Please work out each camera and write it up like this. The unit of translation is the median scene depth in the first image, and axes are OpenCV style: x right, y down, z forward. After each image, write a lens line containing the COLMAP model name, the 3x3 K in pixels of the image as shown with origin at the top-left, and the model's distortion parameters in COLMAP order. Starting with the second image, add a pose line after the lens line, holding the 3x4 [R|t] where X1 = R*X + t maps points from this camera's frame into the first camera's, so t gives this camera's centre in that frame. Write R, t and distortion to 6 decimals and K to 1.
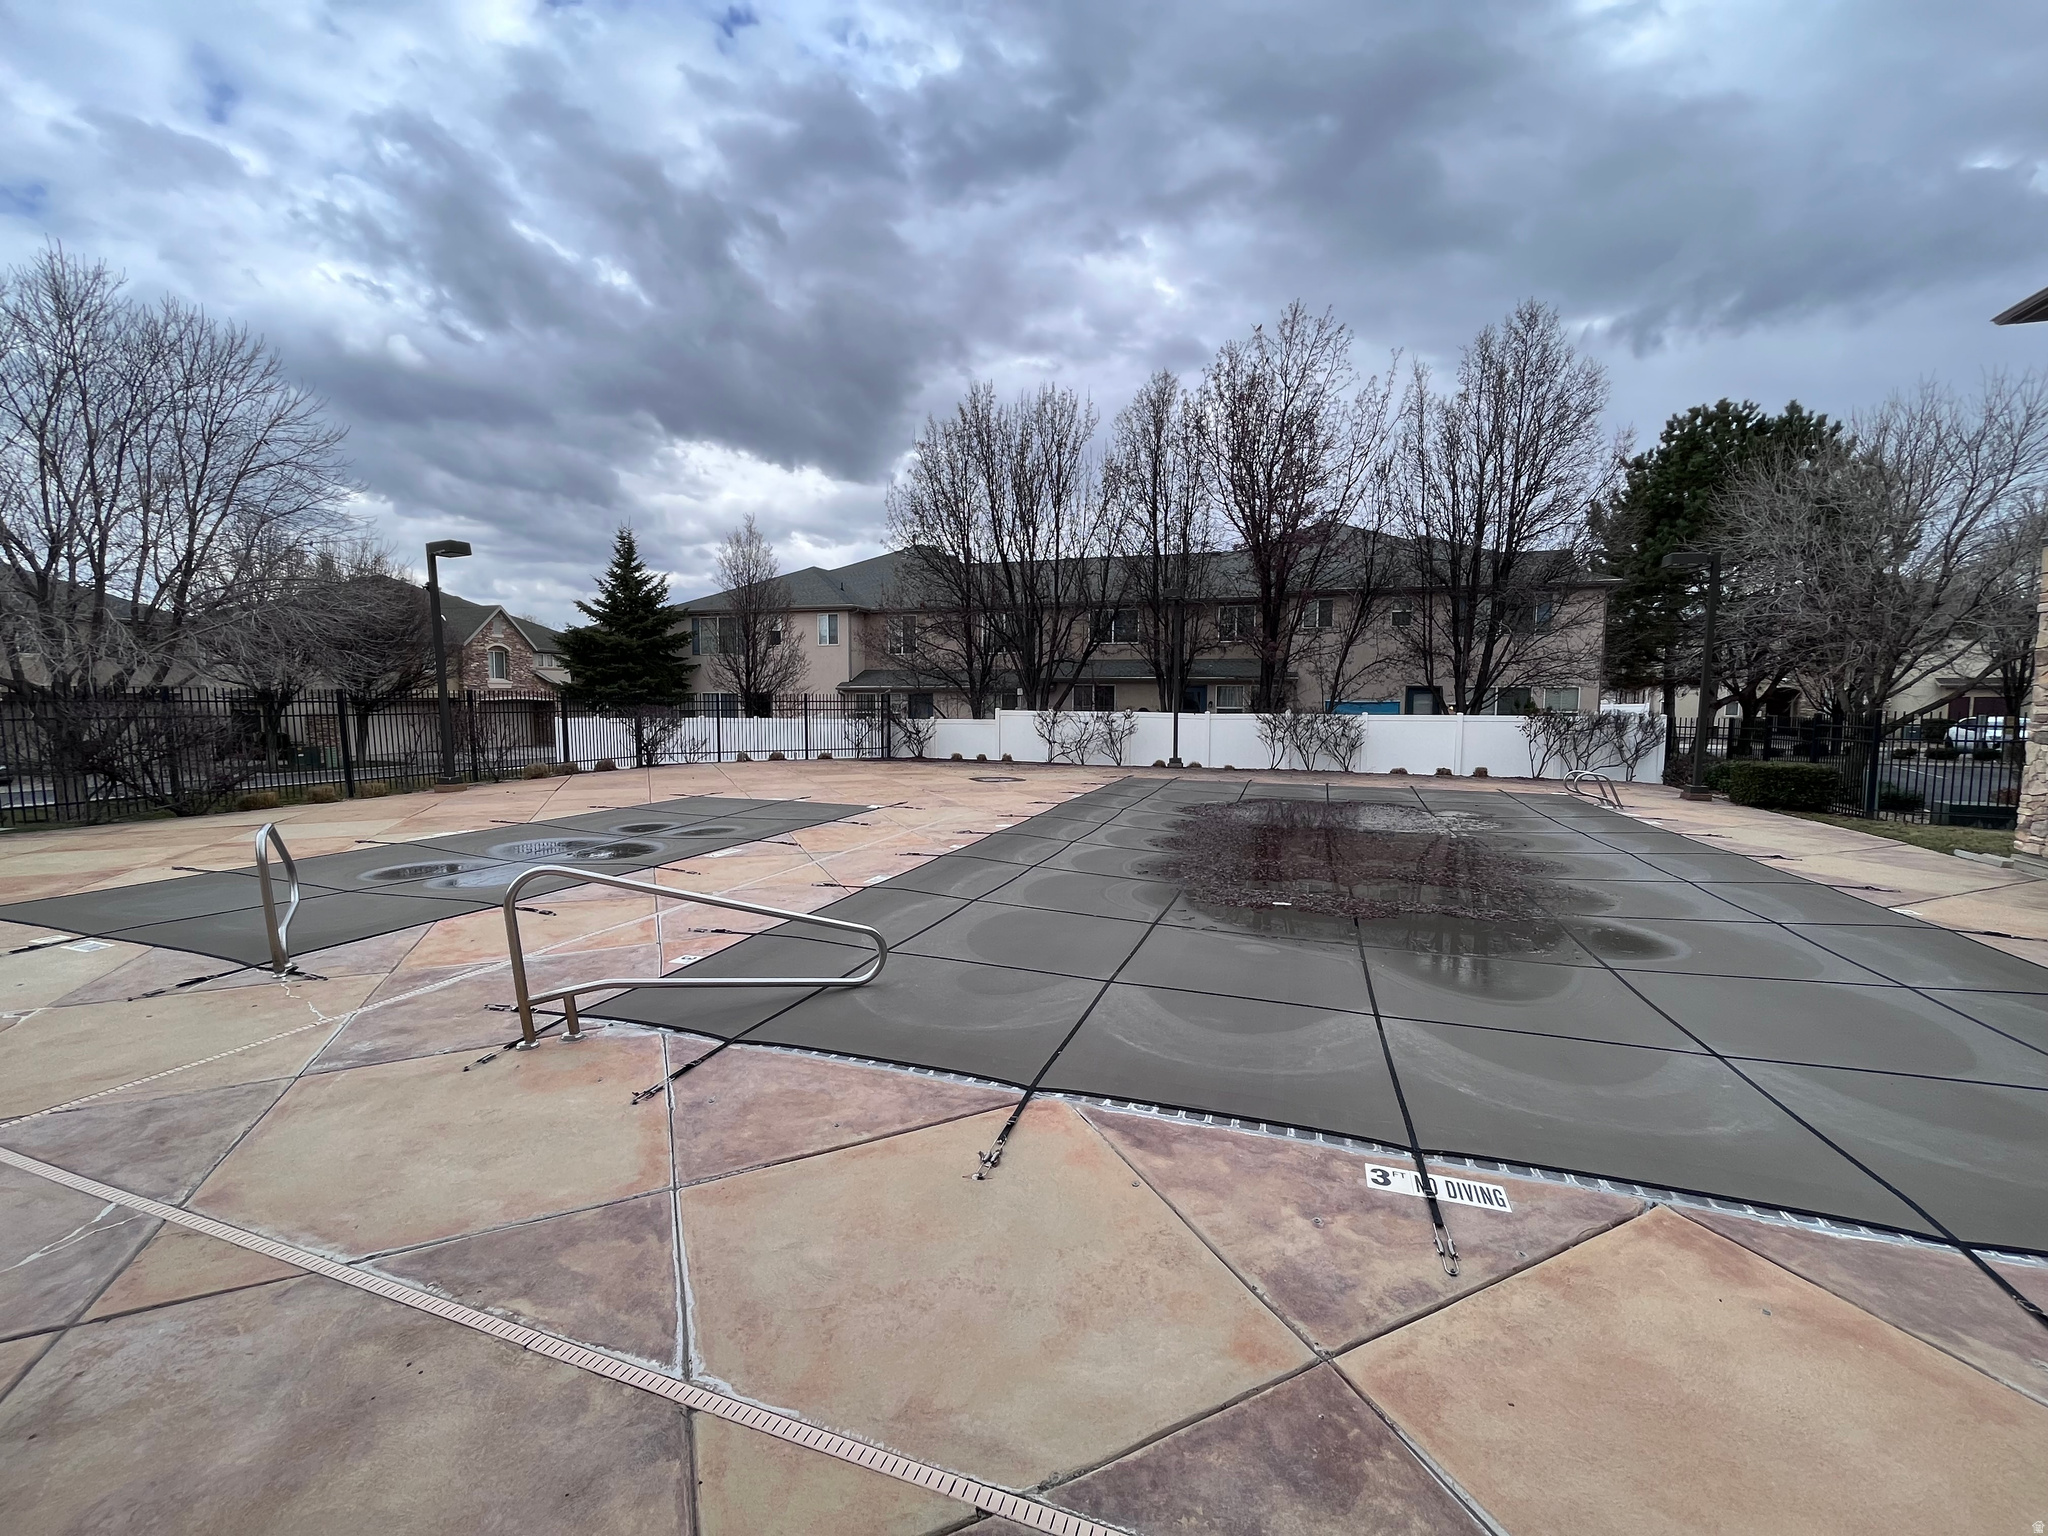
lens RADIAL K [[859.5, 0, 1024.0], [0, 859.5, 768.0], [0, 0, 1]] dist [-0.003378, -0.000241]
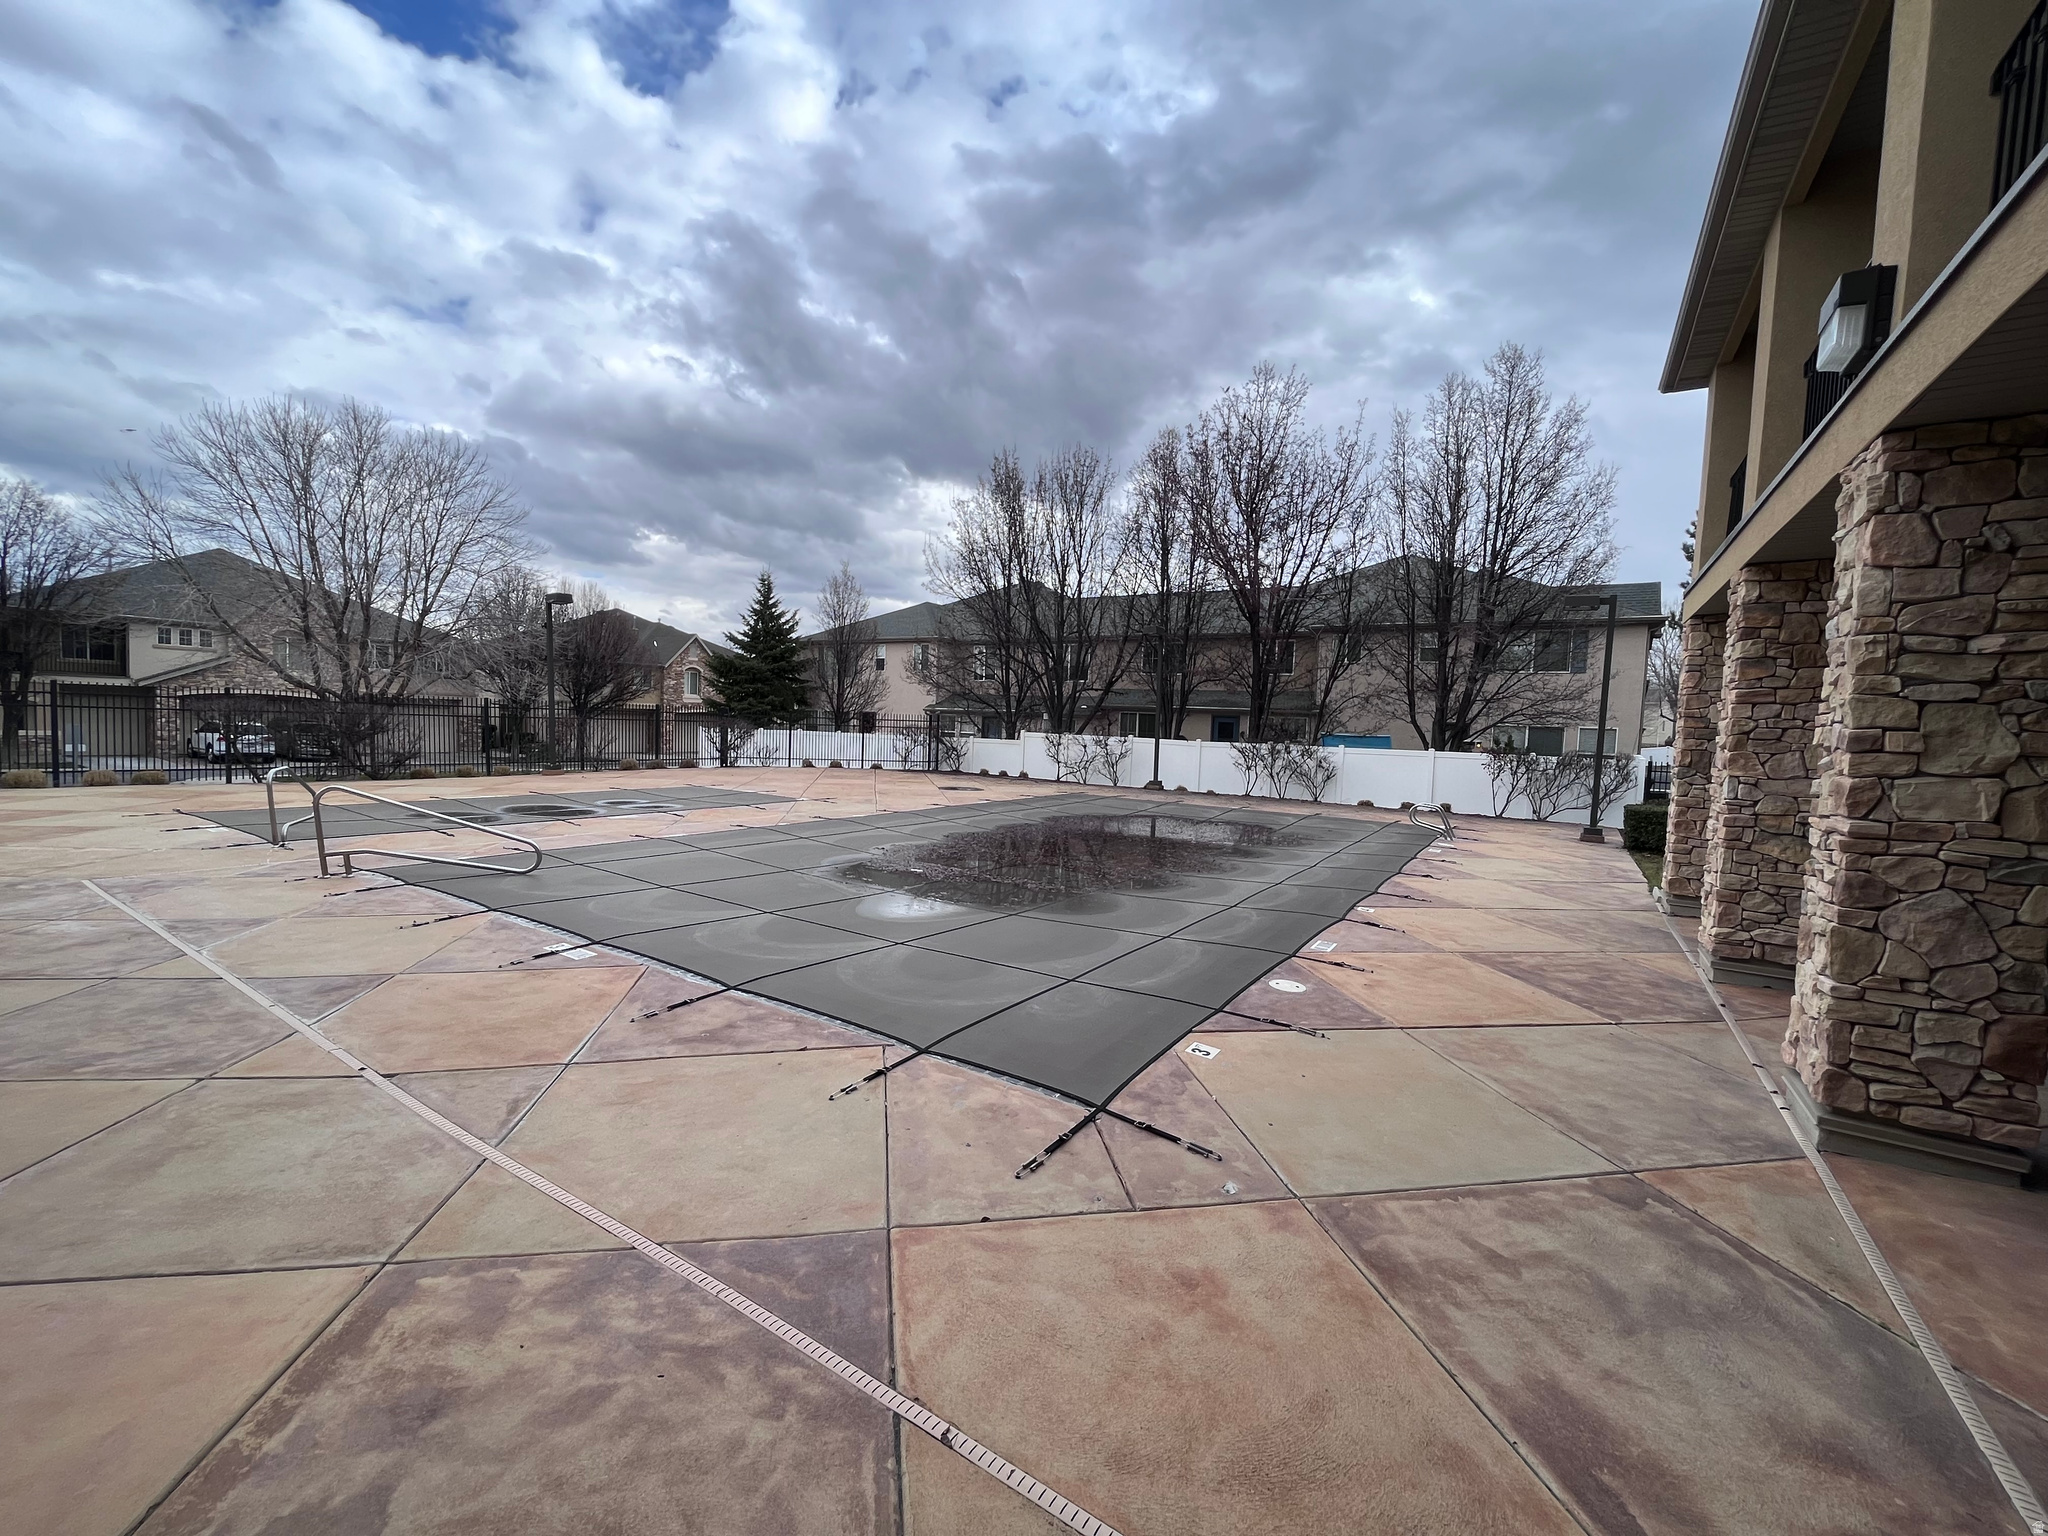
lens RADIAL K [[858.7, 0, 1001.2], [0, 858.7, 721.7], [0, 0, 1]] dist [-0.000379, 0.000019]
pose [[0.966149, 0.030714, -0.256151, 0.238095], [-0.051960, 0.995708, -0.076589, 0.006644], [0.252699, 0.087306, 0.963598, -0.089027]]
